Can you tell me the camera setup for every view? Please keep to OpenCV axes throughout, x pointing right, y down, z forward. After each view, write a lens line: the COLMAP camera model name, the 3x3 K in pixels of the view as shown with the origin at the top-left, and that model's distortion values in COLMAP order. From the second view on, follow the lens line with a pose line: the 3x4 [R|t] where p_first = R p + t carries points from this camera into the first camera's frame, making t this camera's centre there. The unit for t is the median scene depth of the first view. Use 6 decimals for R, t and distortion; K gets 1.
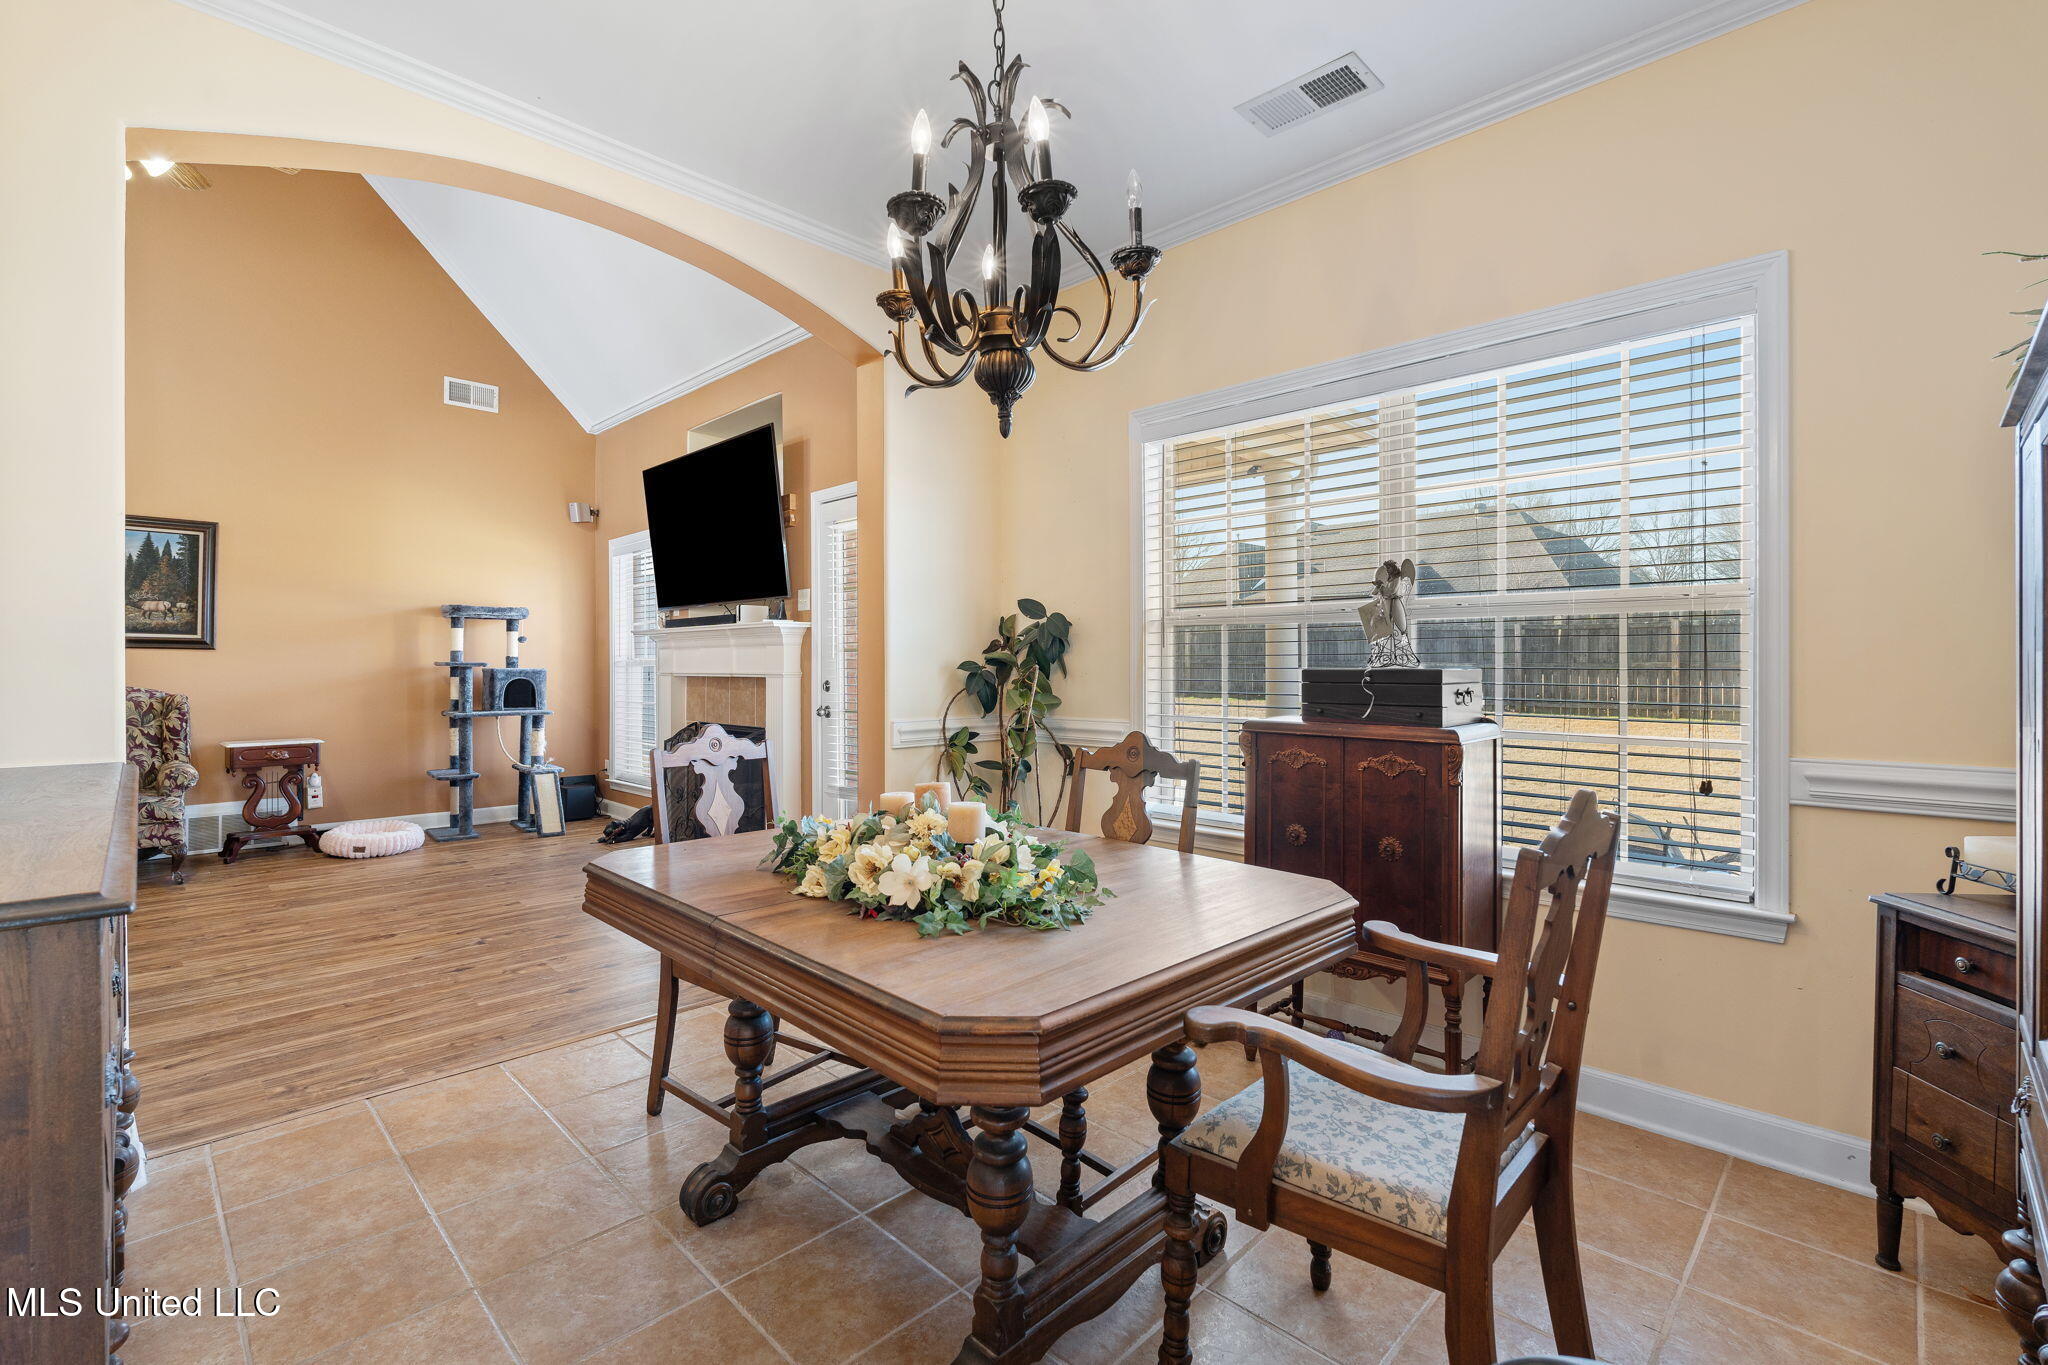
lens RADIAL K [[923.7, 0, 1025.8], [0, 923.7, 668.3], [0, 0, 1]] dist [-0.002673, 0.000057]
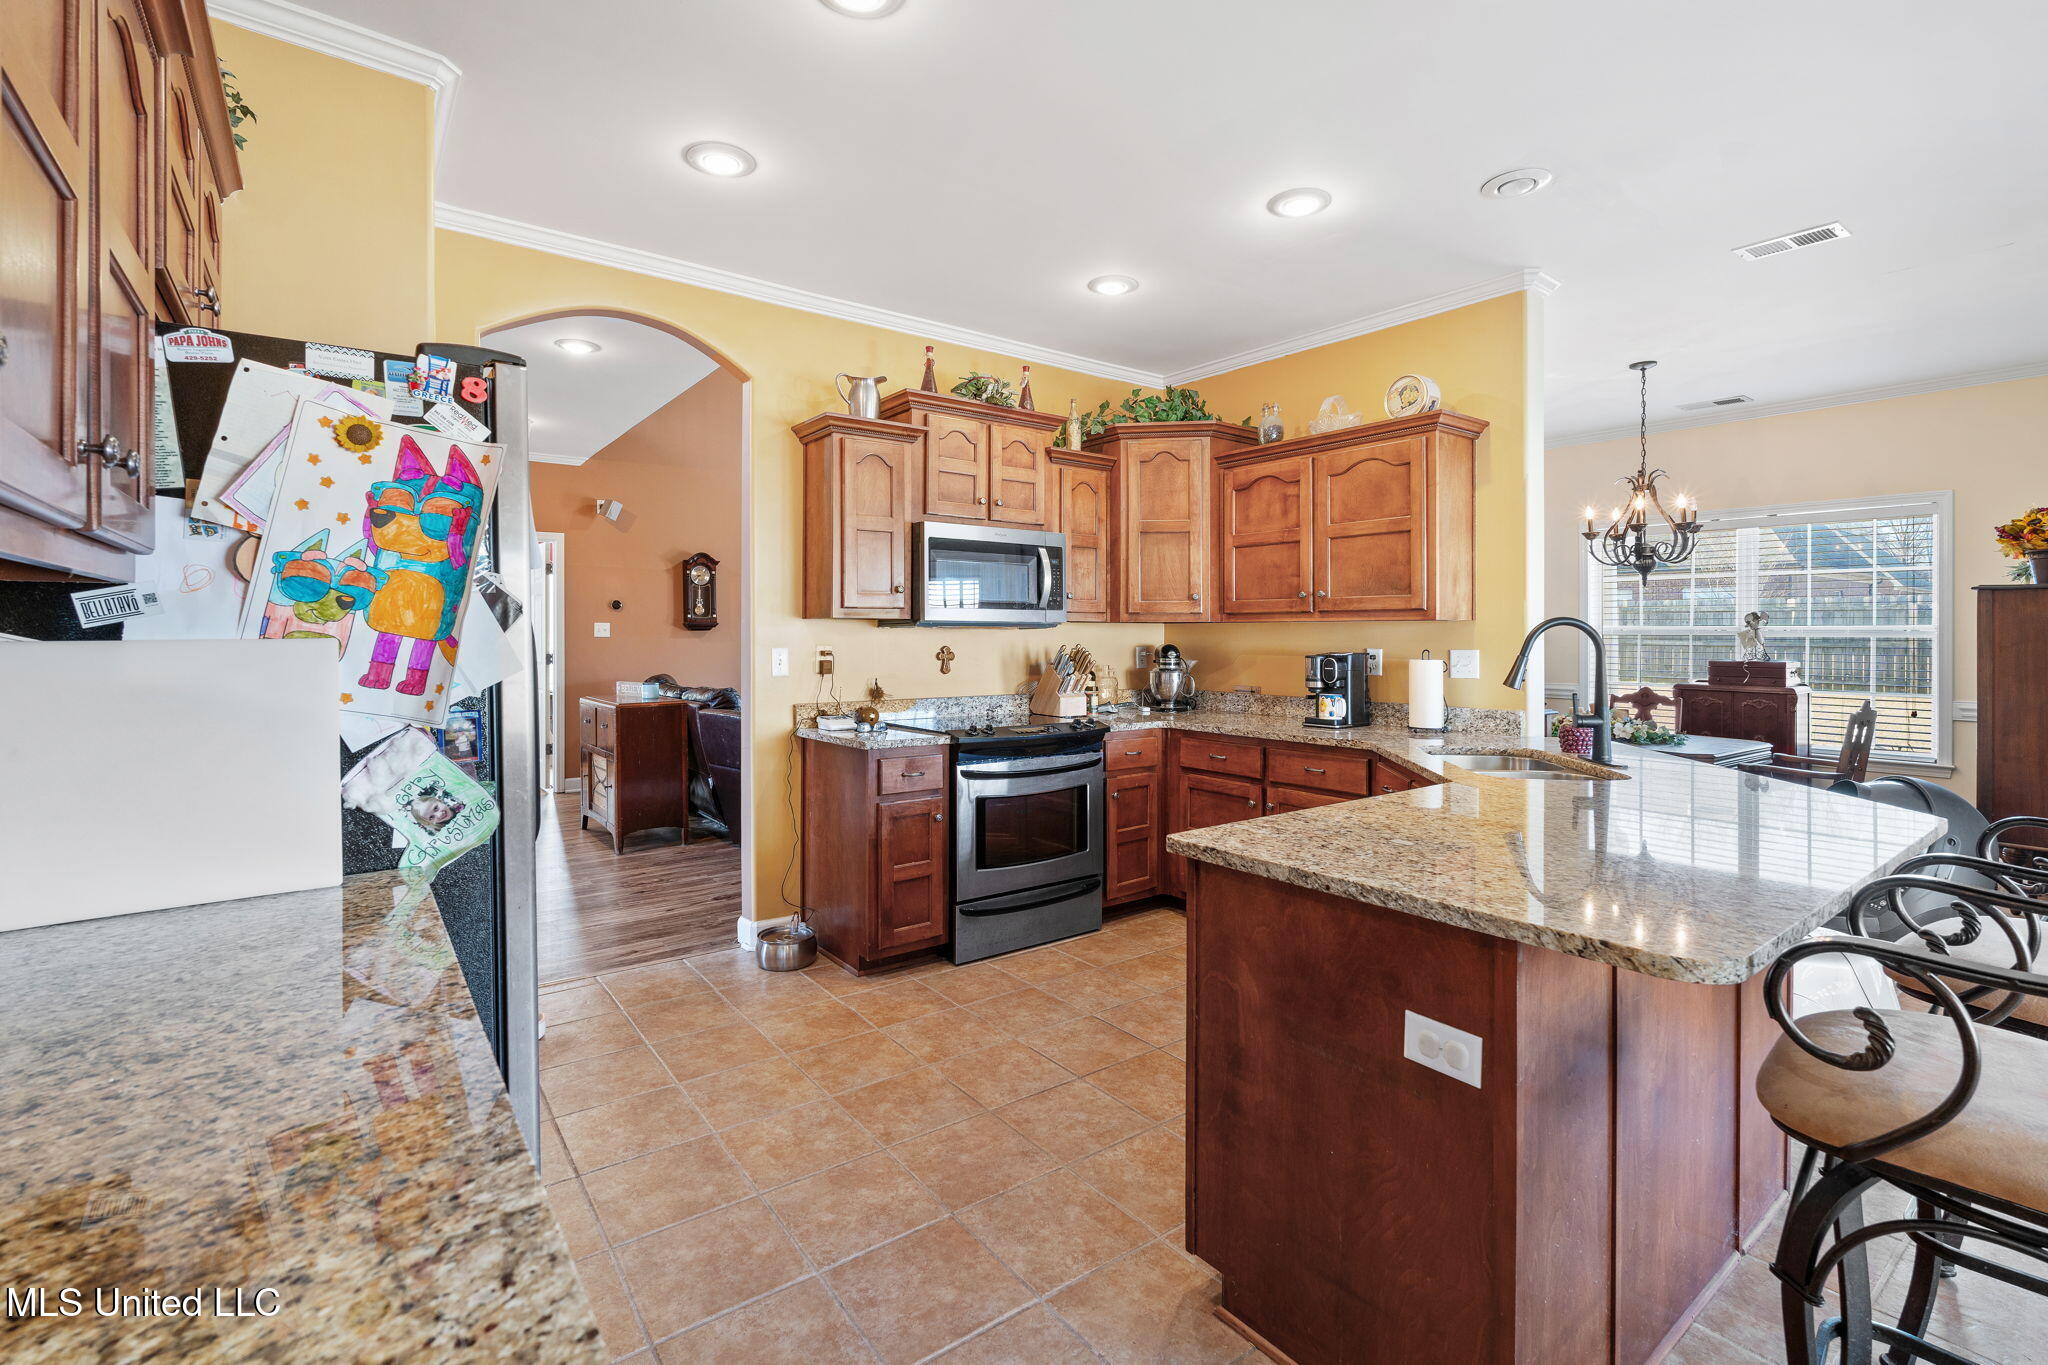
lens RADIAL K [[923.7, 0, 1028.0], [0, 923.7, 644.0], [0, 0, 1]] dist [-0.002673, 0.000057]
pose [[0.988167, 0.002368, -0.153361, -1.082860], [-0.002007, 0.999995, 0.002505, -0.046931], [0.153367, -0.002167, 0.988167, -1.592033]]
